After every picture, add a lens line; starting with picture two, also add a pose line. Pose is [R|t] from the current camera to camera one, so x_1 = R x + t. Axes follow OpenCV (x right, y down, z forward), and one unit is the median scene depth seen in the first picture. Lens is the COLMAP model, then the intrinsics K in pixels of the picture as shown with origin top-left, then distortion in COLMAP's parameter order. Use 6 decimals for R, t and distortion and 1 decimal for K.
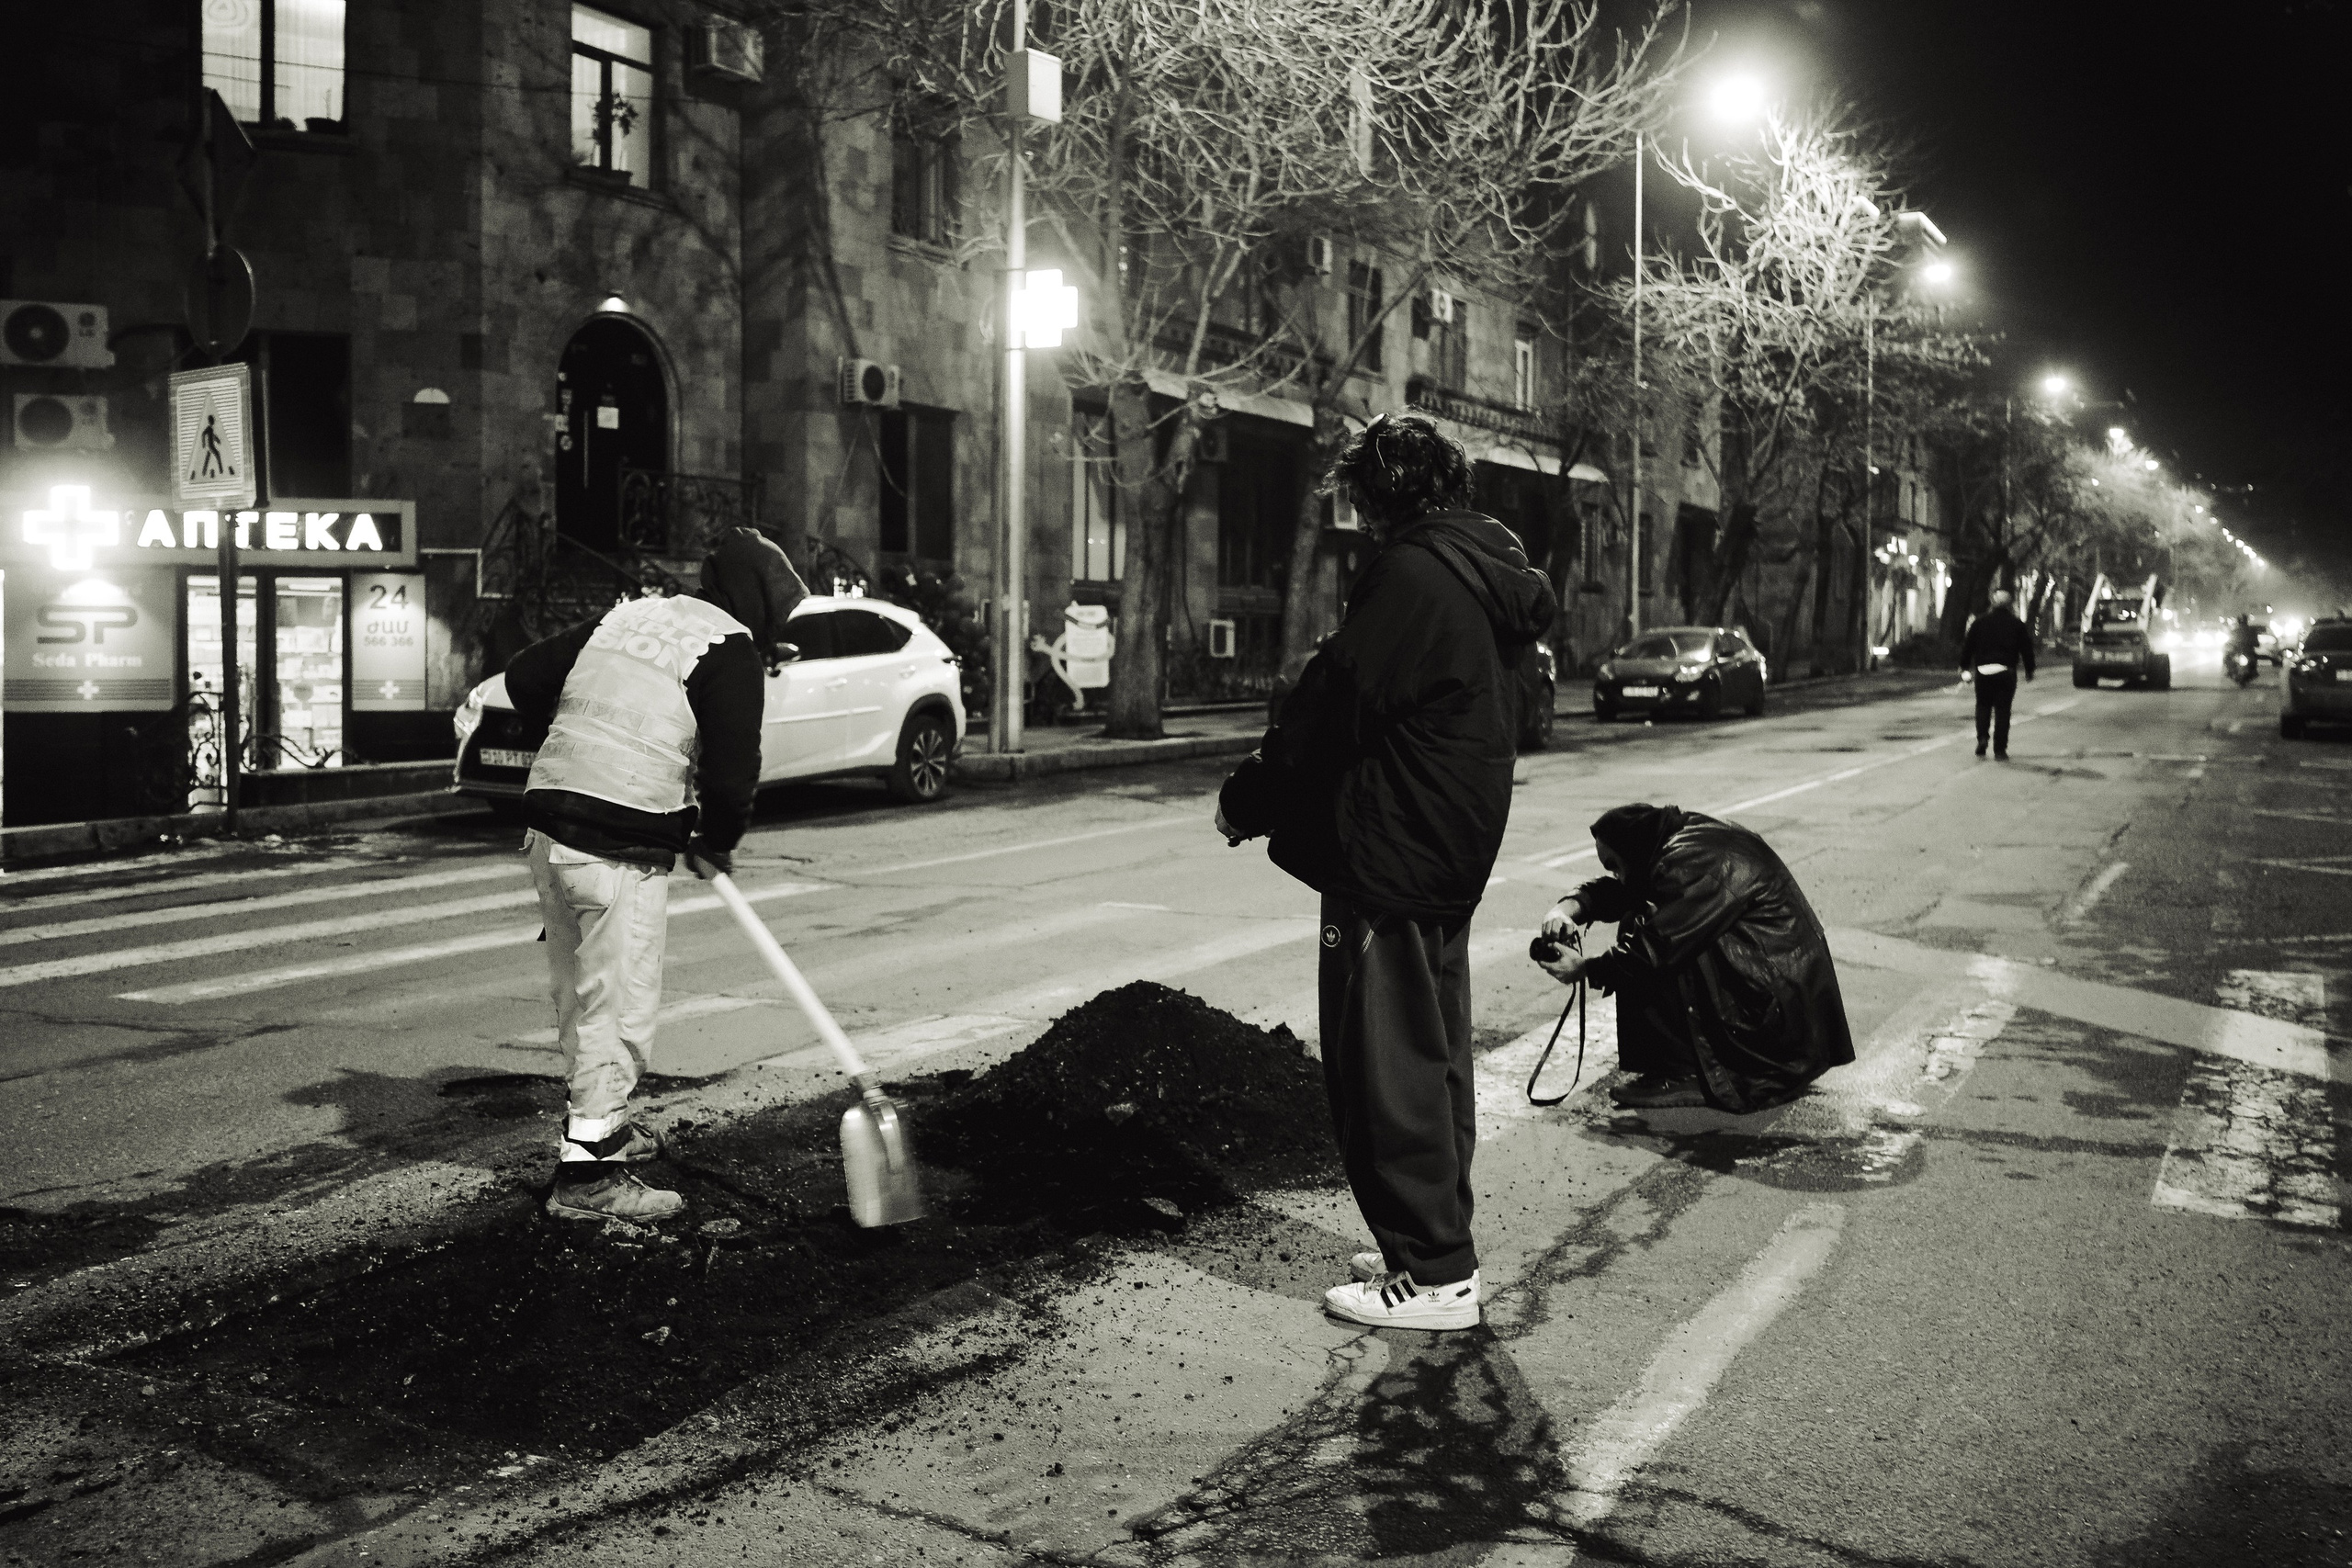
lens RADIAL K [[2105.5, 0, 1230.0], [0, 2105.5, 681.8], [0, 0, 1]] dist [-0.008043, 0.007889]
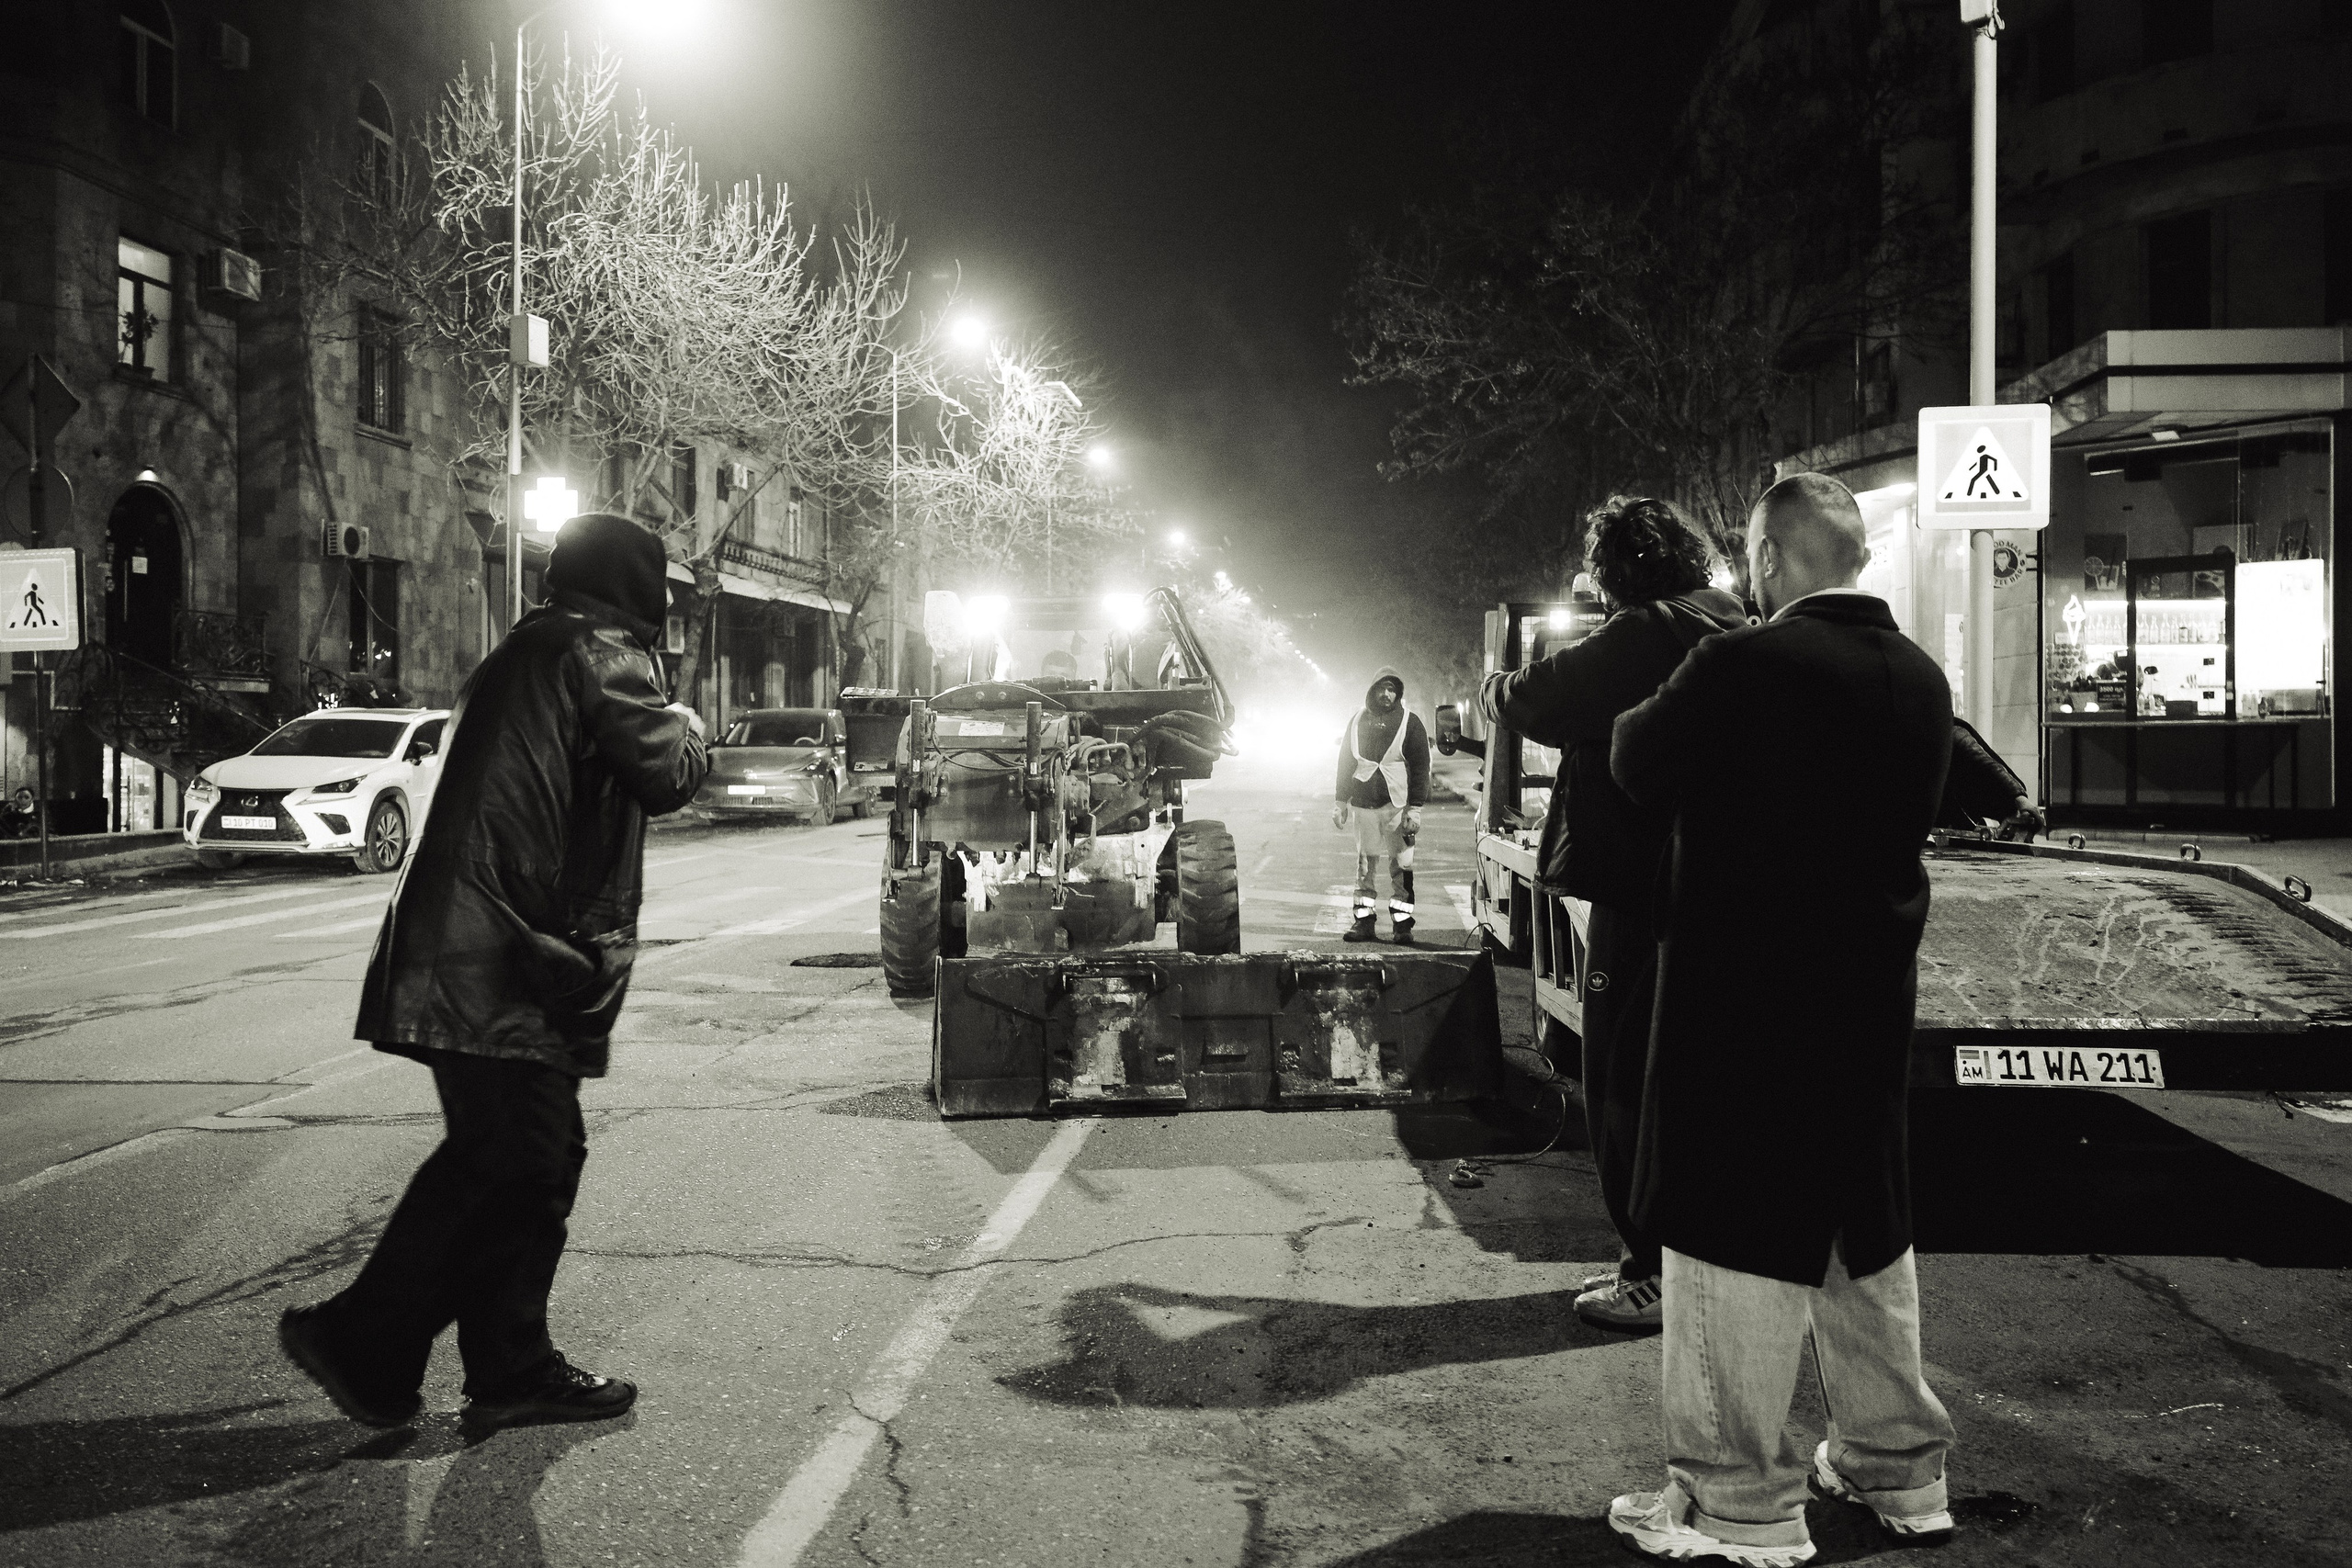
lens RADIAL K [[1899.3, 0, 1193.3], [0, 1899.3, 733.3], [0, 0, 1]] dist [-0.011117, 0.004329]
pose [[0.926089, -0.005196, 0.377270, -0.132685], [0.014456, 0.999660, -0.021718, 0.007319], [-0.377029, 0.025566, 0.925848, -0.257408]]
